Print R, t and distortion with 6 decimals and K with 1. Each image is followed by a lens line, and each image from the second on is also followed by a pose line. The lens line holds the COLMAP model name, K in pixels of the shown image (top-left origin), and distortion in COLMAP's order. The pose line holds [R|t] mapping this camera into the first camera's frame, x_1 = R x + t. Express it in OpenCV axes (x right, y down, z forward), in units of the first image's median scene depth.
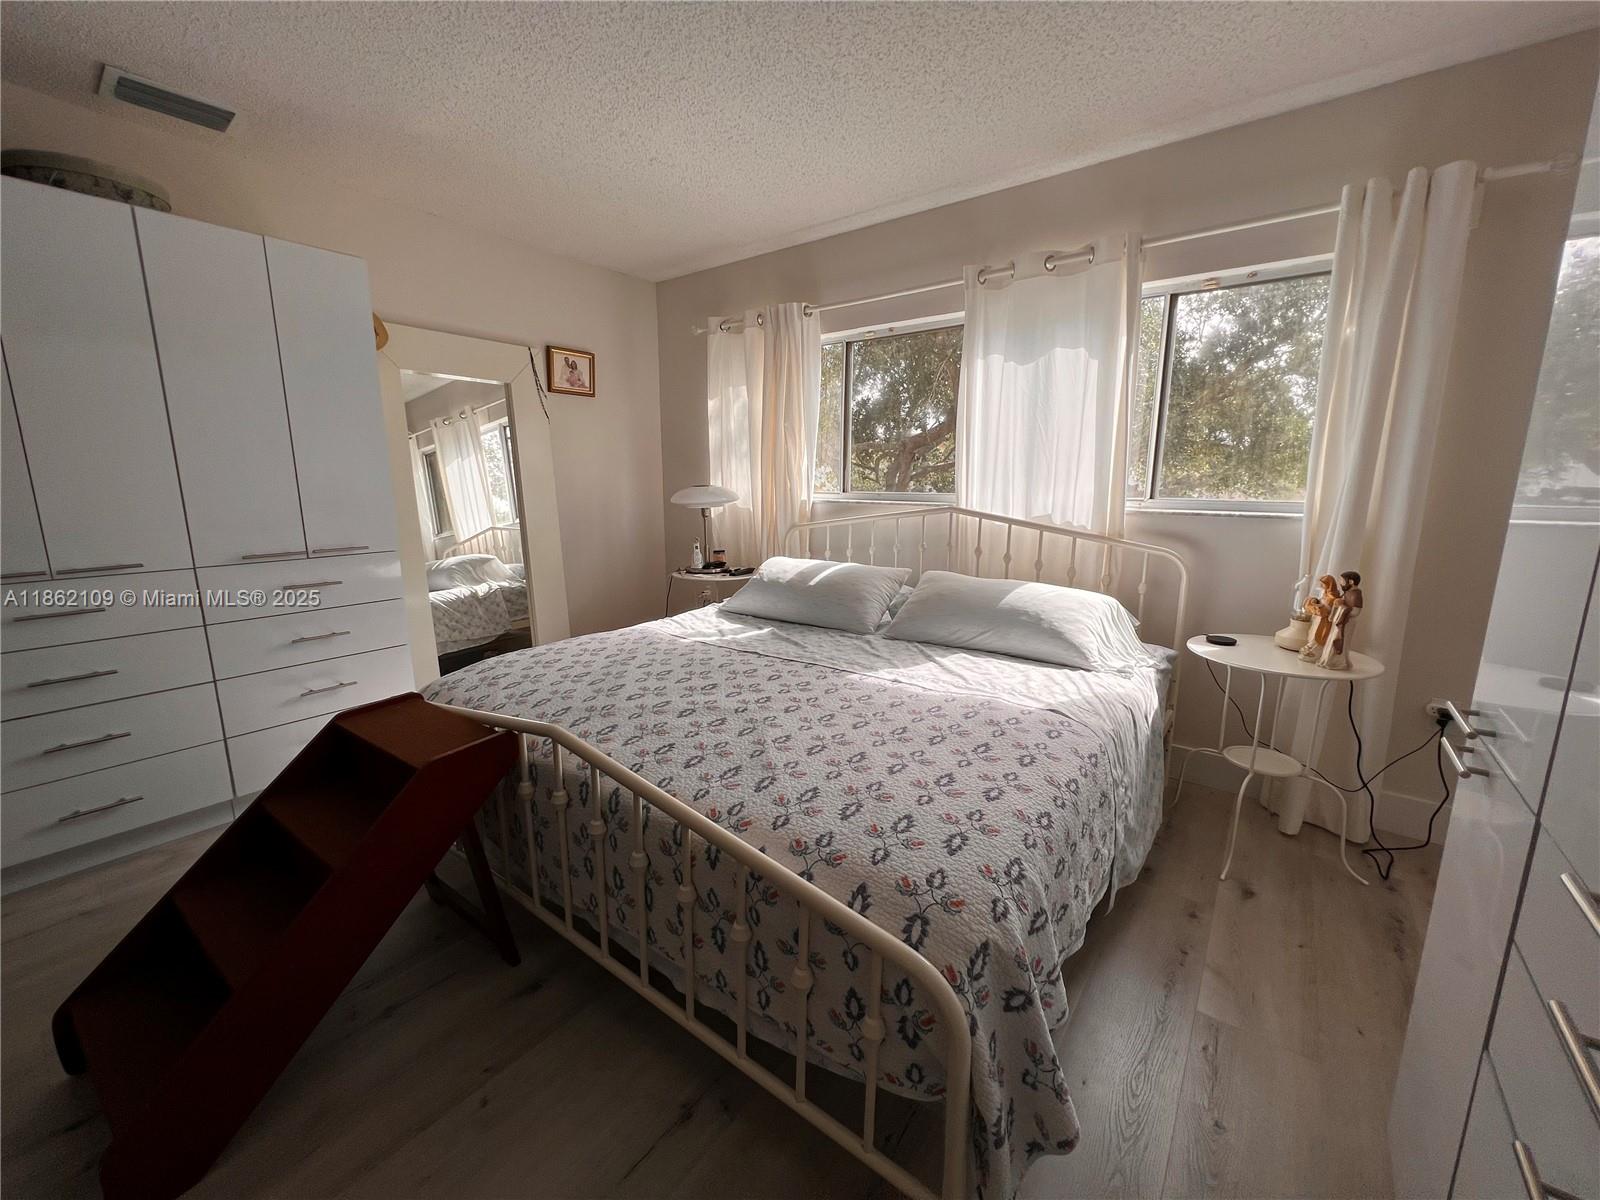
lens RADIAL K [[635.5, 0, 800.0], [0, 635.5, 600.0], [0, 0, 1]] dist [0.002899, 0.000088]
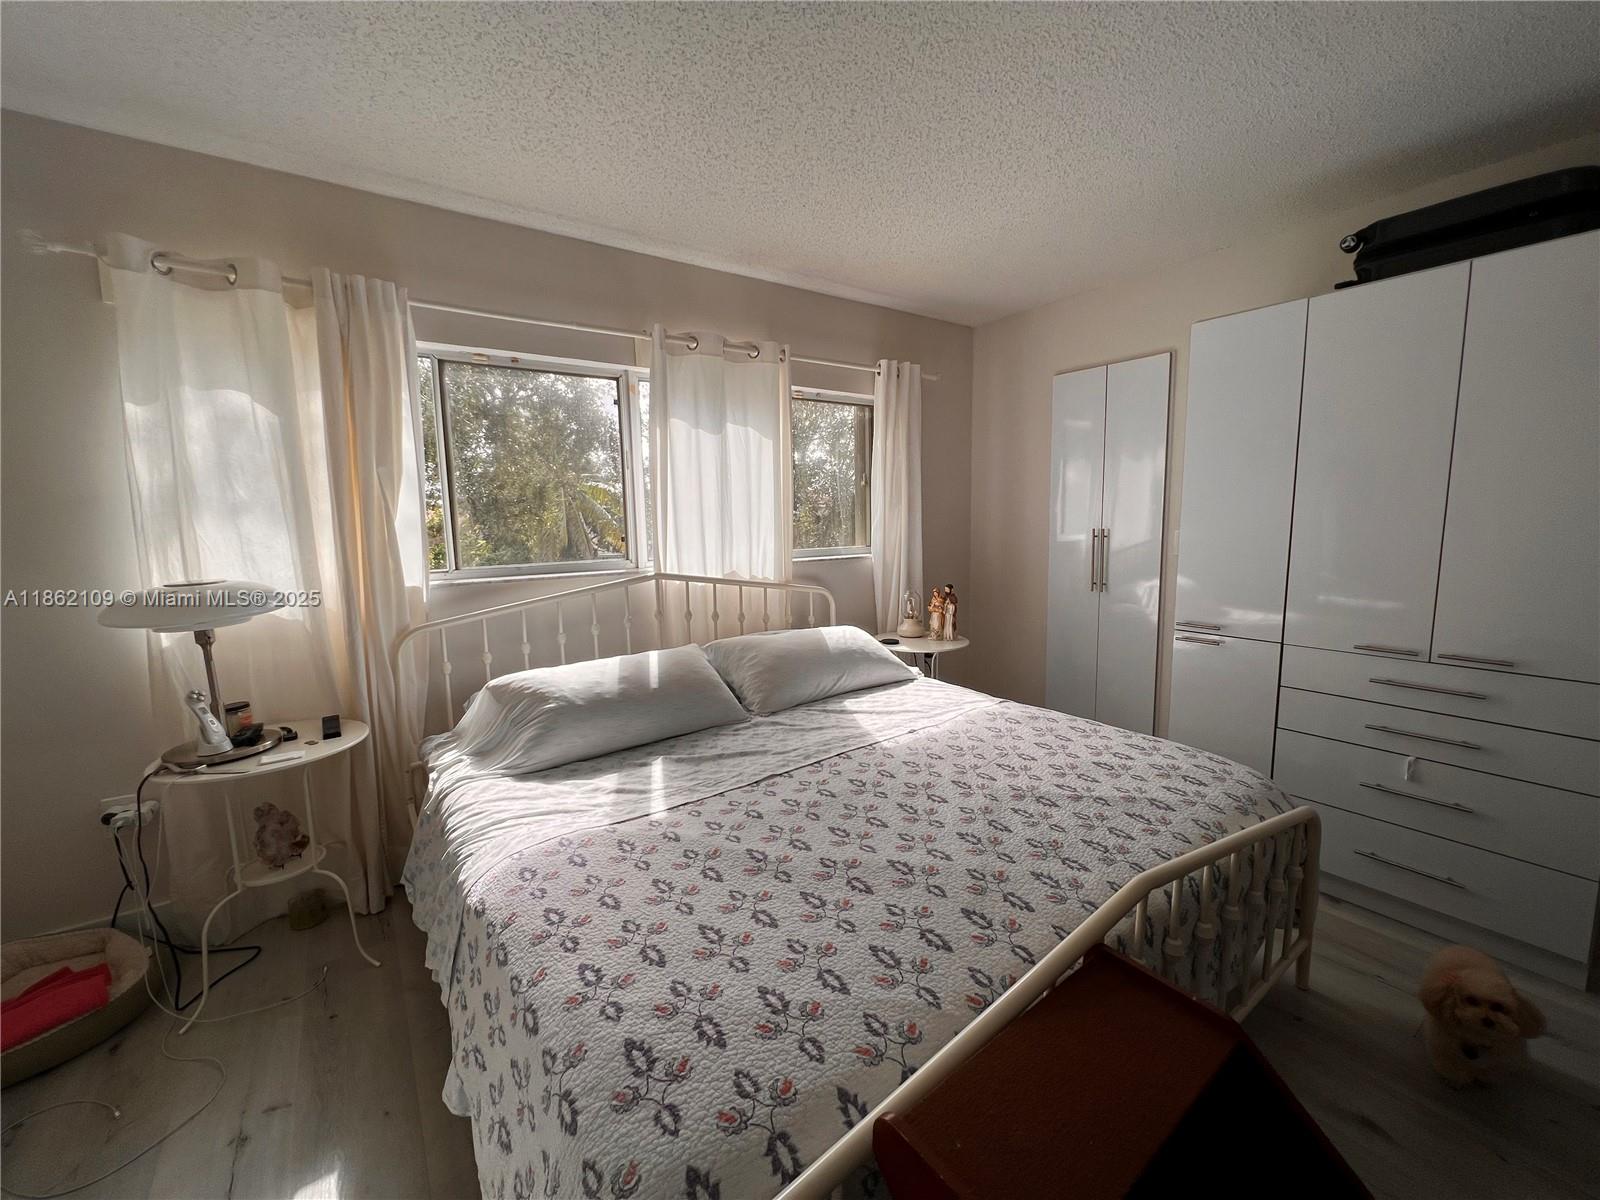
lens RADIAL K [[635.5, 0, 800.0], [0, 635.5, 600.0], [0, 0, 1]] dist [0.002899, 0.000088]
pose [[0.299981, -0.135679, 0.944247, -0.818826], [0.202208, 0.976385, 0.076057, -0.192797], [-0.932268, 0.168119, 0.320332, 0.727409]]
